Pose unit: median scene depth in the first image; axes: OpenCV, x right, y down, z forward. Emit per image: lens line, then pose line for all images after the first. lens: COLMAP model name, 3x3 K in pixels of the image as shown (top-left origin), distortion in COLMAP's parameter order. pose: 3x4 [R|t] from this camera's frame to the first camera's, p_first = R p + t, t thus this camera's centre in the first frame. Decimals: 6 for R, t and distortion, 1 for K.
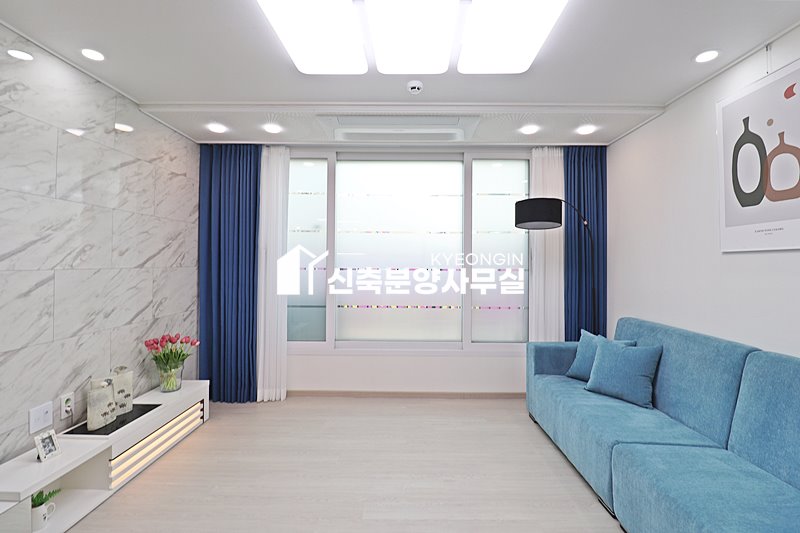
lens RADIAL K [[374.6, 0, 405.3], [0, 374.6, 258.5], [0, 0, 1]] dist [0.001210, -0.013967]
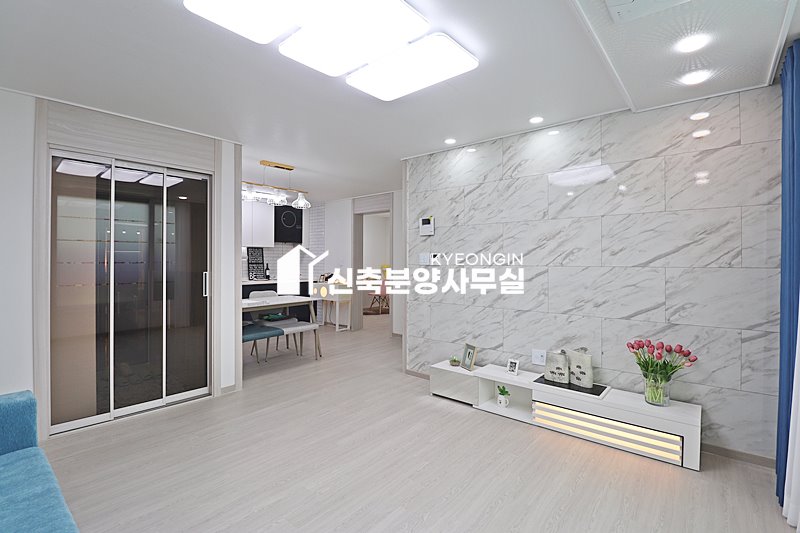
lens RADIAL K [[374.6, 0, 405.3], [0, 374.6, 258.5], [0, 0, 1]] dist [0.001210, -0.013967]
pose [[-0.637509, -0.011718, -0.770354, 0.449721], [0.003063, 0.999838, -0.017743, 0.017530], [0.770437, -0.013671, -0.637370, 1.100724]]
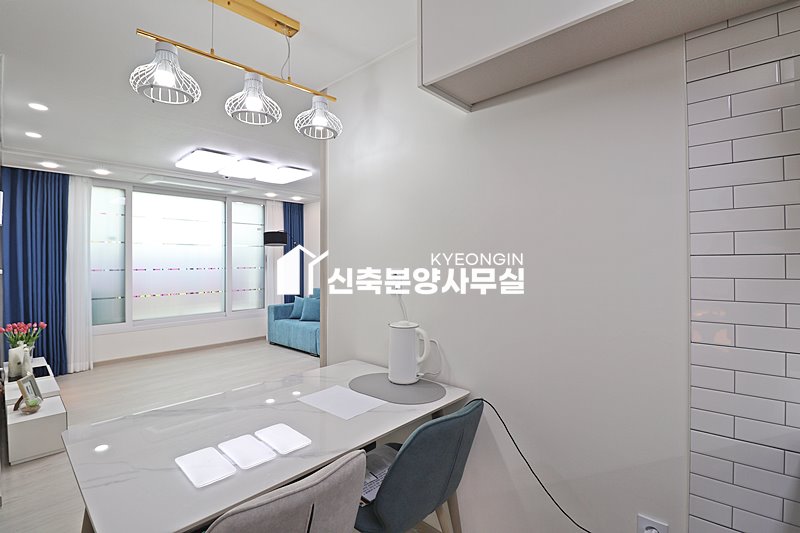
lens RADIAL K [[368.3, 0, 404.4], [0, 368.3, 260.3], [0, 0, 1]] dist [0.001557, -0.012876]
pose [[0.673821, -0.007333, 0.738858, -0.657181], [-0.000256, 0.999948, 0.010158, -0.027353], [-0.738895, -0.007034, 0.673784, -0.852980]]
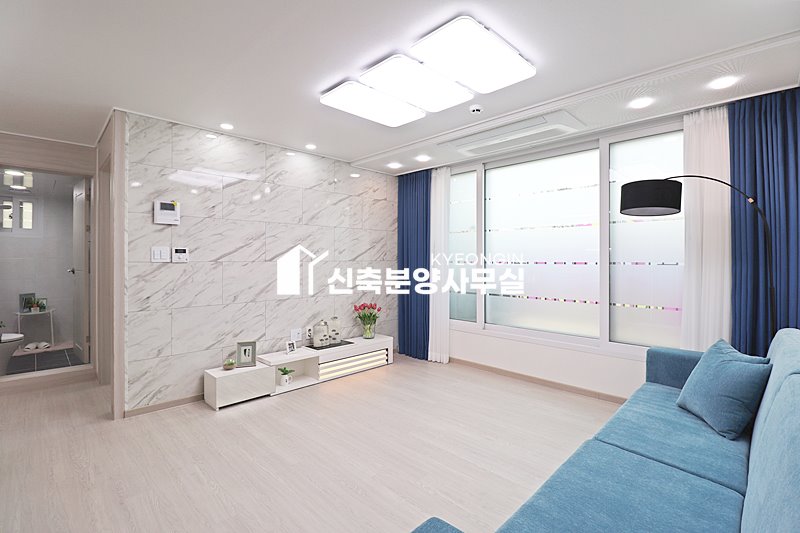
lens RADIAL K [[368.3, 0, 404.4], [0, 368.3, 260.3], [0, 0, 1]] dist [0.001557, -0.012876]
pose [[0.717054, -0.003953, -0.697006, 0.565875], [0.012313, 0.999900, 0.006996, 0.012796], [0.696909, -0.013598, 0.717031, -0.010519]]
